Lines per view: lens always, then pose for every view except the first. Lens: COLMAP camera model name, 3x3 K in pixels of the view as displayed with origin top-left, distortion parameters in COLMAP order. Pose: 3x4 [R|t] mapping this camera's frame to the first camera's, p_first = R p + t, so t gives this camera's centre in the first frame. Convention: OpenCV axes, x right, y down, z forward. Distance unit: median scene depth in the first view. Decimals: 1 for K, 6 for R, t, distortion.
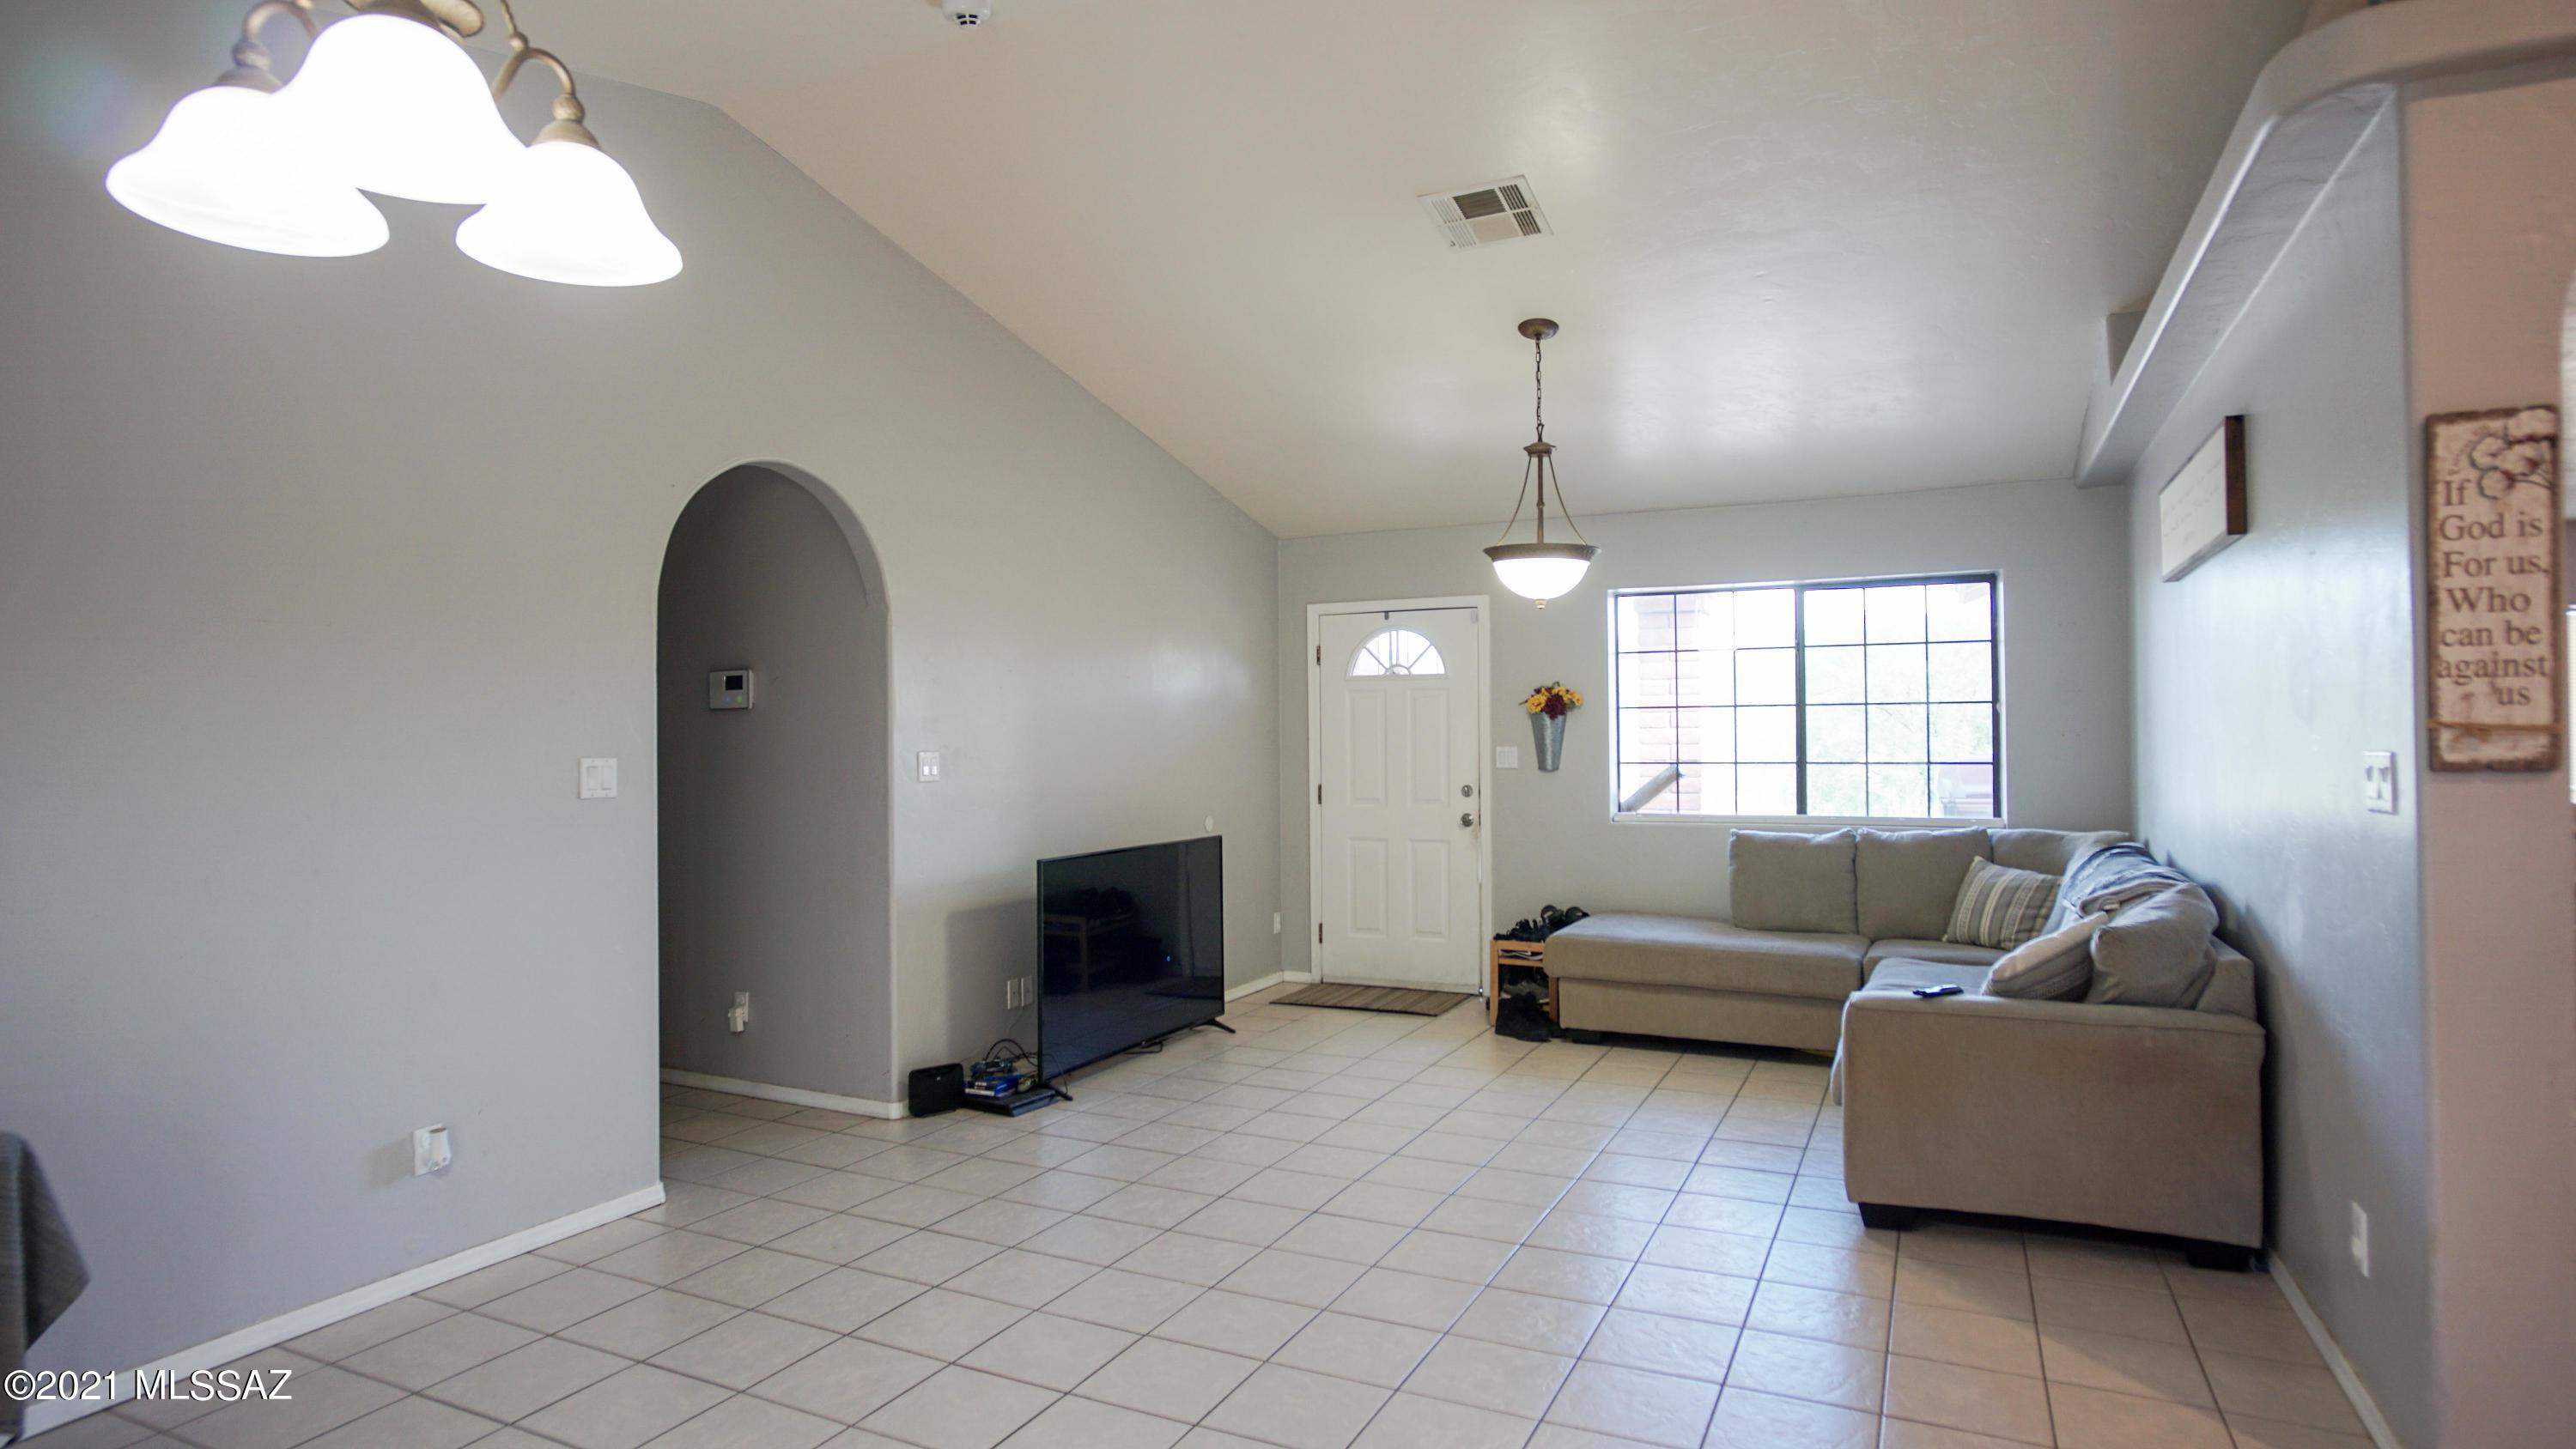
lens RADIAL K [[1375.8, 0, 1284.9], [0, 1375.8, 718.6], [0, 0, 1]] dist [-0.058673, 0.040877]
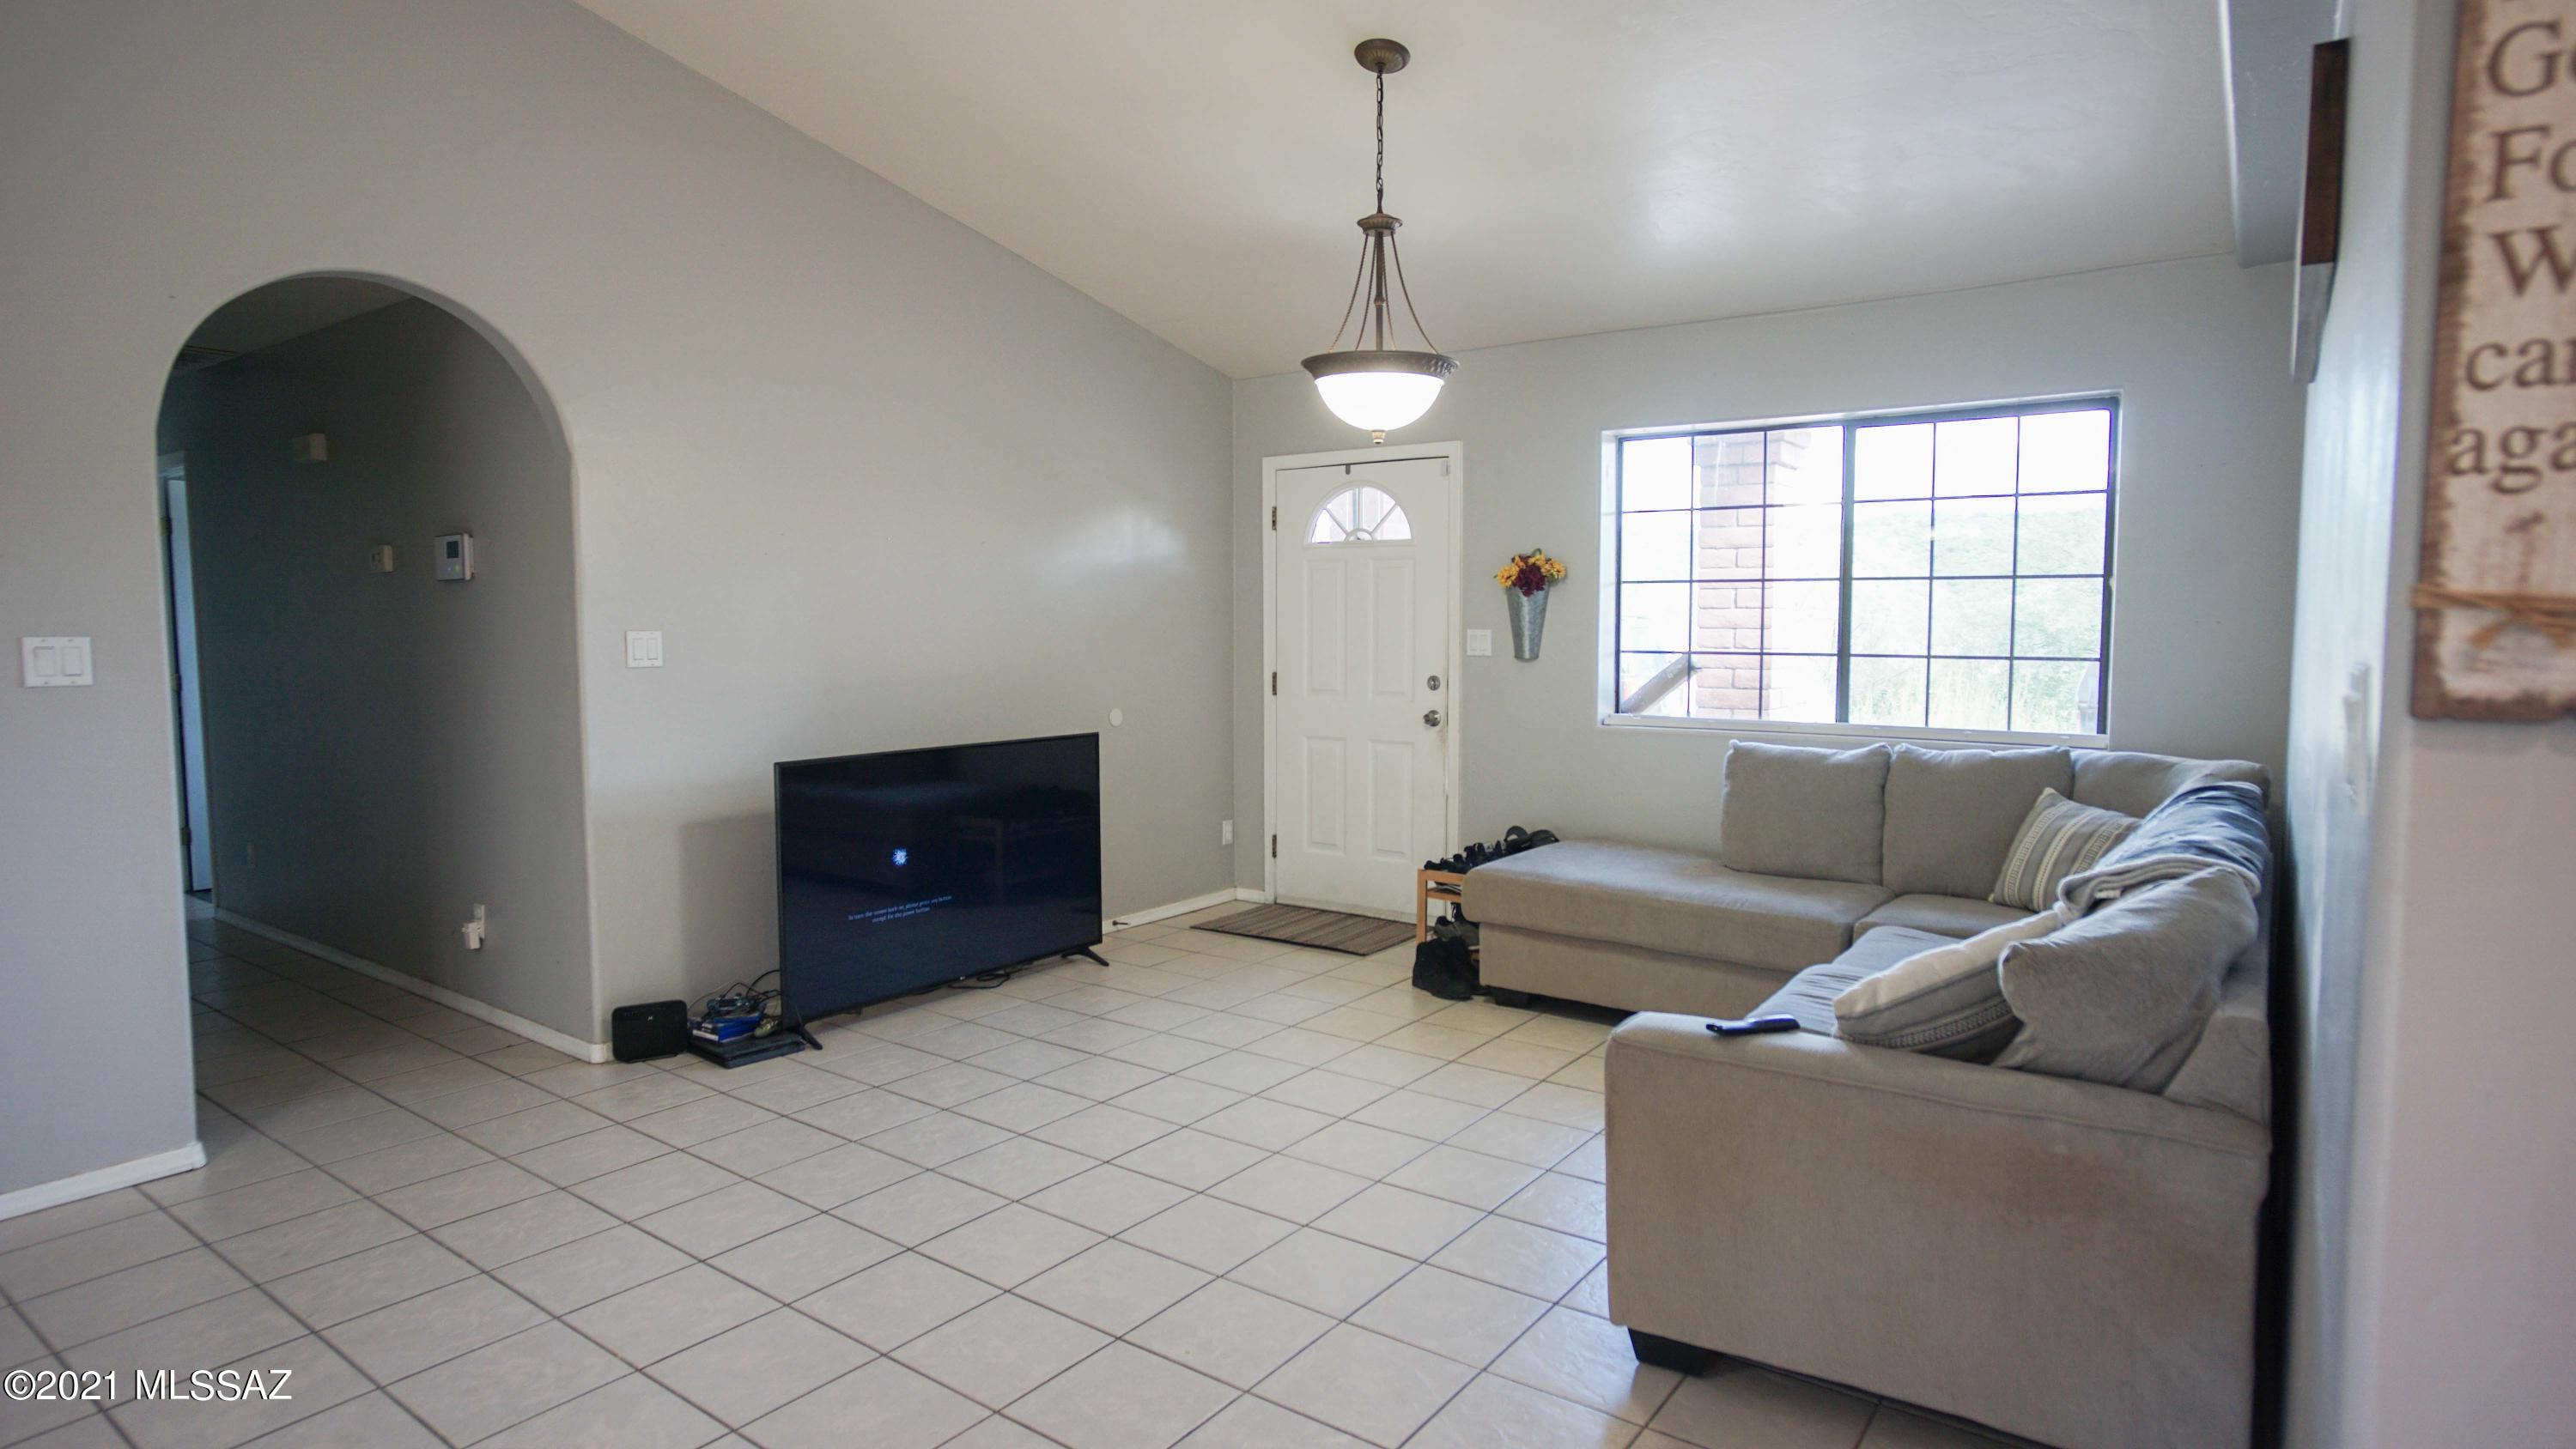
lens RADIAL K [[1375.8, 0, 1284.9], [0, 1375.8, 718.6], [0, 0, 1]] dist [-0.058673, 0.040877]
pose [[0.984129, 0.019742, -0.176351, 0.238585], [-0.004206, 0.996108, 0.088039, 0.002380], [0.177402, -0.085900, 0.980382, 0.223015]]
